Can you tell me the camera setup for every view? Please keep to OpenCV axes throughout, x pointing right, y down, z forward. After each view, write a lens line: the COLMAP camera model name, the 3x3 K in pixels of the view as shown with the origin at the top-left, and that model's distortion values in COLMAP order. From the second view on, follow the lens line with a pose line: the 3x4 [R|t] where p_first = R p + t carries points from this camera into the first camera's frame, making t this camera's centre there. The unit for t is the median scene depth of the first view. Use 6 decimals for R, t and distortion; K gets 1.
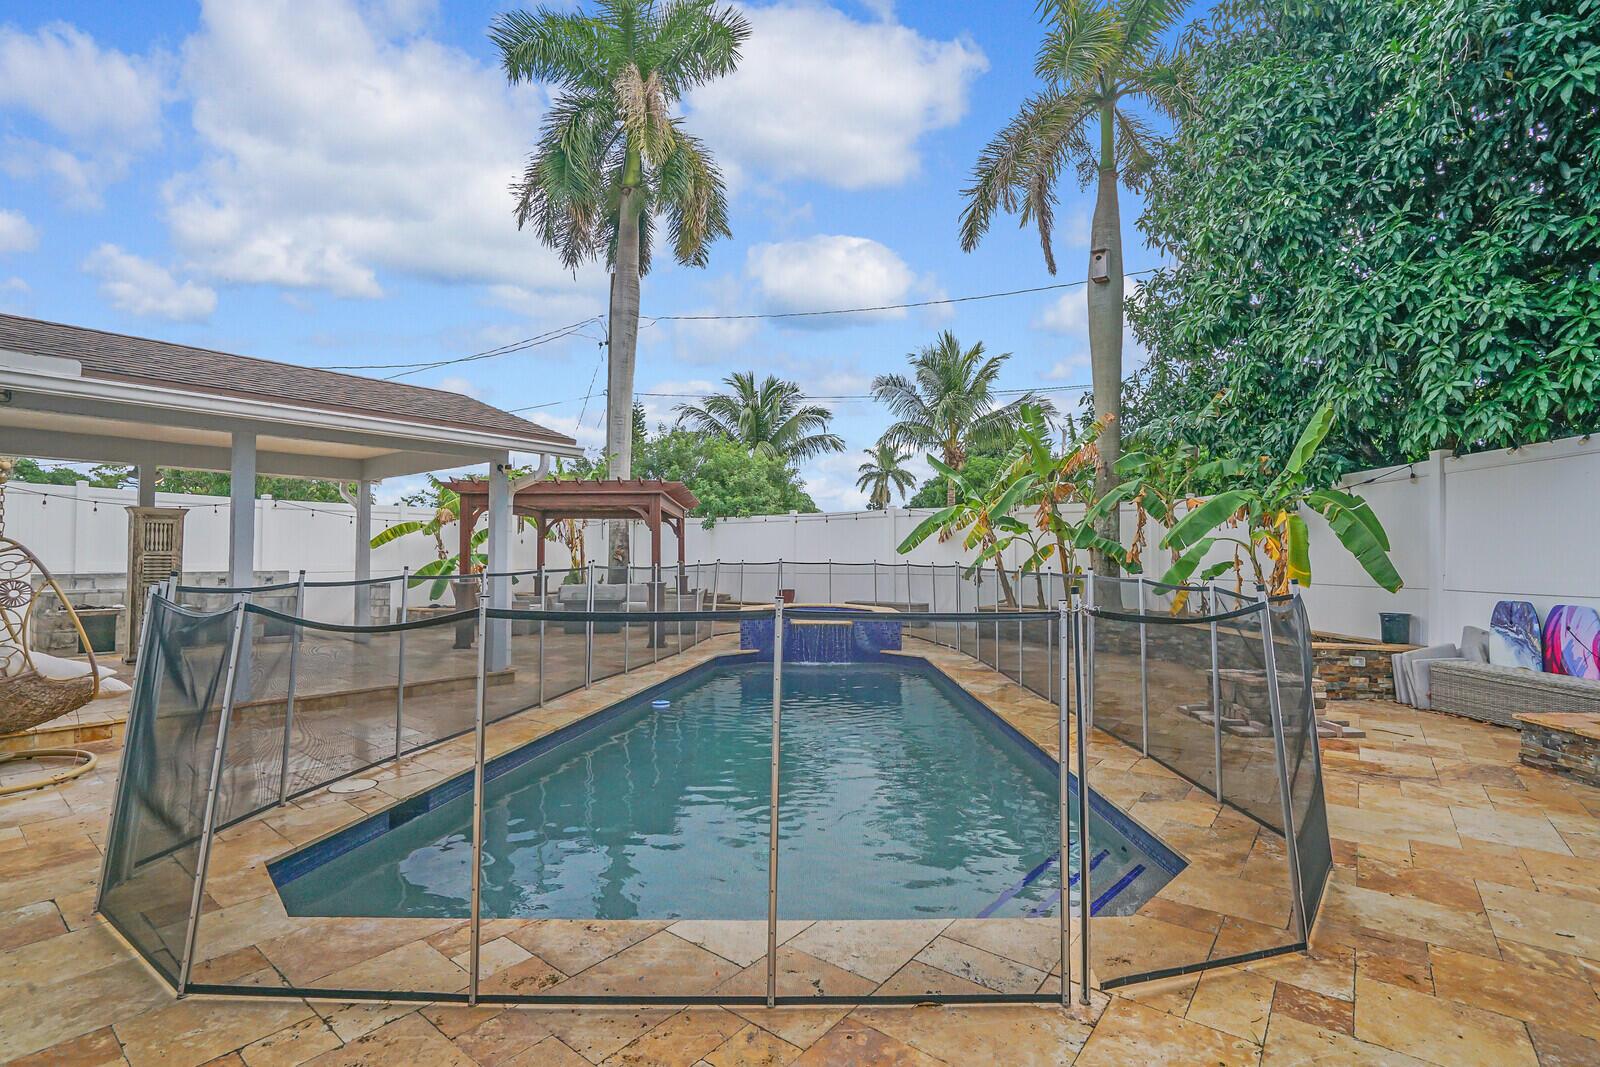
lens RADIAL K [[746.0, 0, 801.3], [0, 746.0, 527.6], [0, 0, 1]] dist [-0.038709, 0.007996]
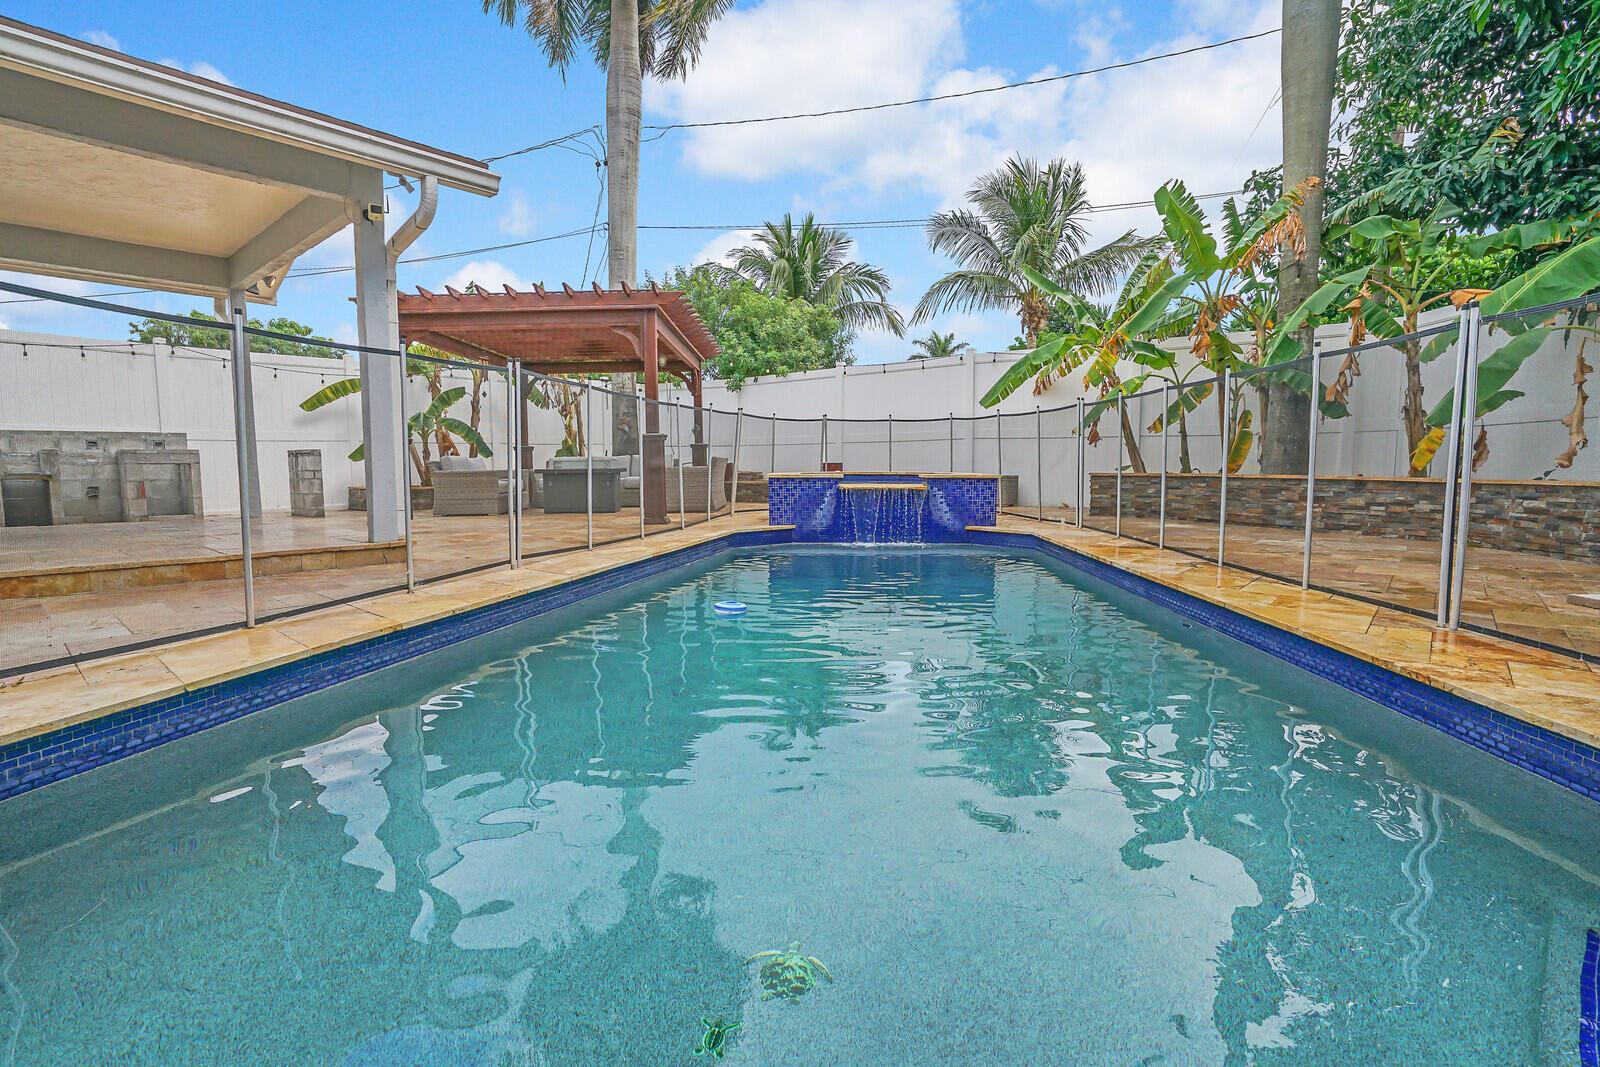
lens RADIAL K [[746.0, 0, 800.1], [0, 746.0, 538.9], [0, 0, 1]] dist [-0.038709, 0.007996]
pose [[0.998175, -0.002004, -0.060356, -0.006647], [0.010120, 0.990866, 0.134468, 0.059595], [0.059535, -0.134833, 0.989078, 0.214776]]
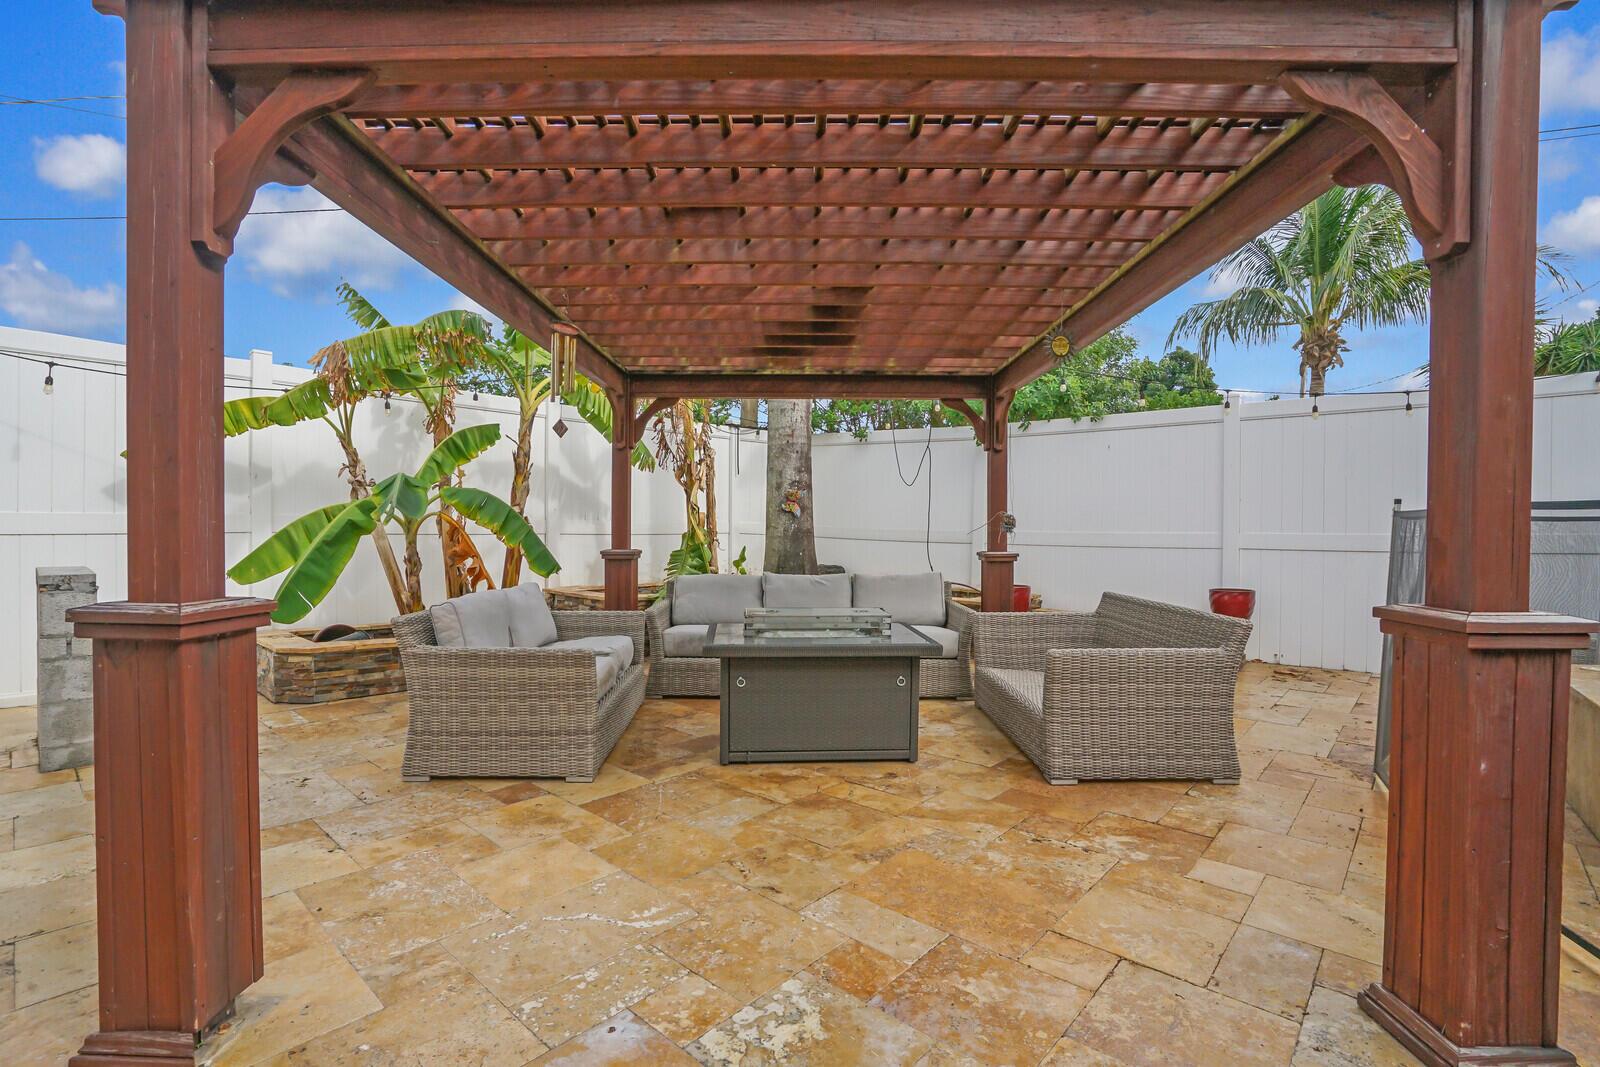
lens RADIAL K [[746.0, 0, 795.1], [0, 746.0, 543.2], [0, 0, 1]] dist [-0.038709, 0.007996]
pose [[0.997328, 0.011349, -0.072174, -0.235323], [-0.007207, 0.998326, 0.057389, 0.039571], [0.072704, -0.056715, 0.995740, 0.628765]]
